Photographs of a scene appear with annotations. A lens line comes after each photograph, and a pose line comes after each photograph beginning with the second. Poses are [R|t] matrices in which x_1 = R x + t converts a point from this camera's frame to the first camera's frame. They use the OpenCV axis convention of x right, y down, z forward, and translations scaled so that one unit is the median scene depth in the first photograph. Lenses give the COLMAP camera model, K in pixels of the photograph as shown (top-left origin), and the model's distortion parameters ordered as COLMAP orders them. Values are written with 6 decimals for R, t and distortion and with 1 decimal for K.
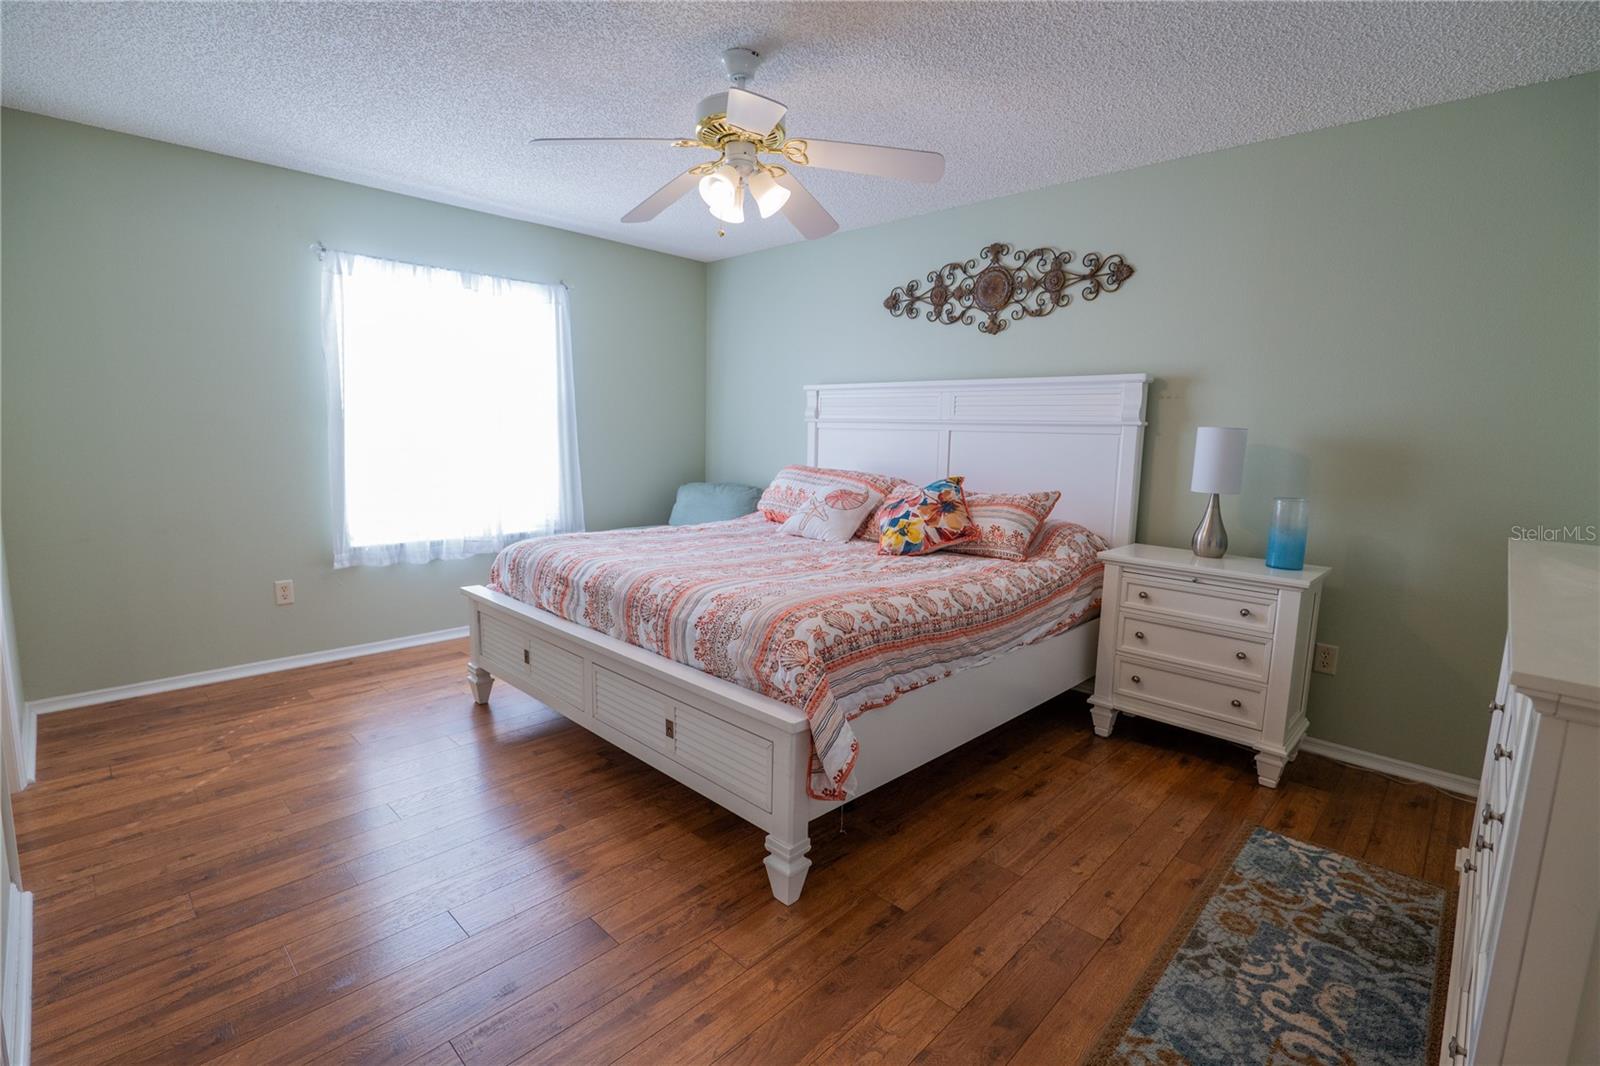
lens RADIAL K [[731.4, 0, 805.3], [0, 731.4, 531.9], [0, 0, 1]] dist [-0.025936, 0.007709]
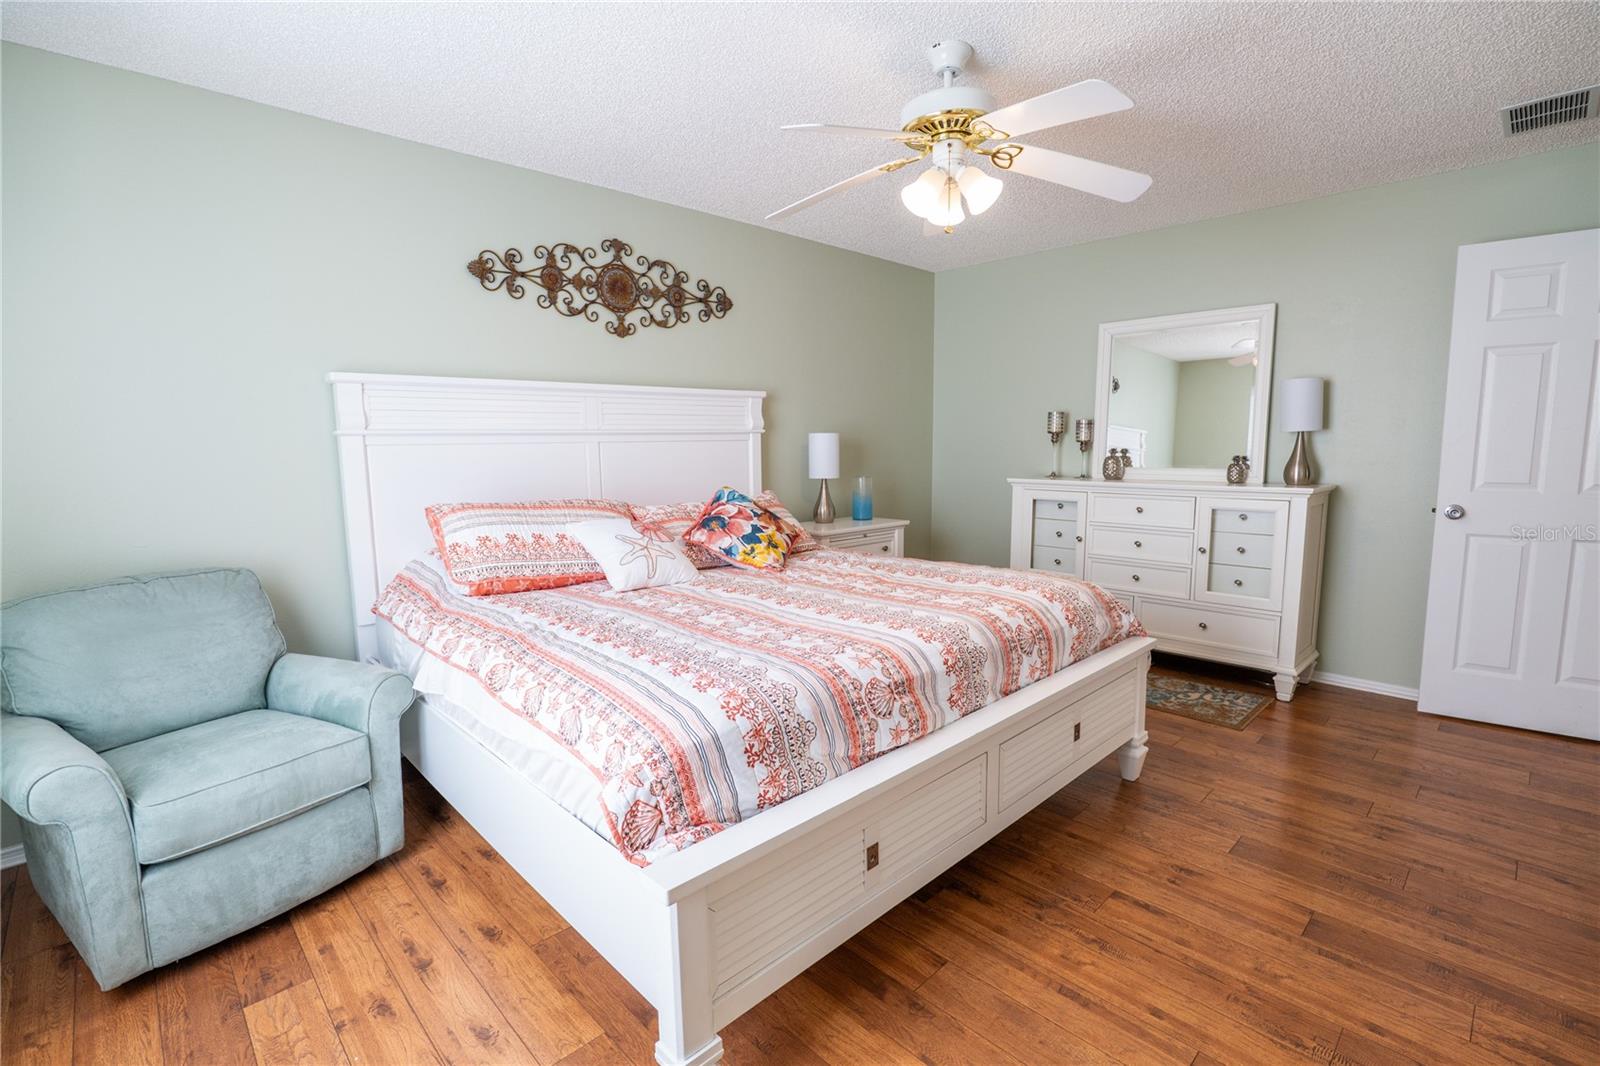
lens RADIAL K [[731.4, 0, 805.3], [0, 731.4, 531.9], [0, 0, 1]] dist [-0.025936, 0.007709]
pose [[0.036421, -0.145814, 0.988641, -0.699454], [0.151780, 0.978628, 0.138745, -0.123517], [-0.987743, 0.145003, 0.057774, 0.762178]]
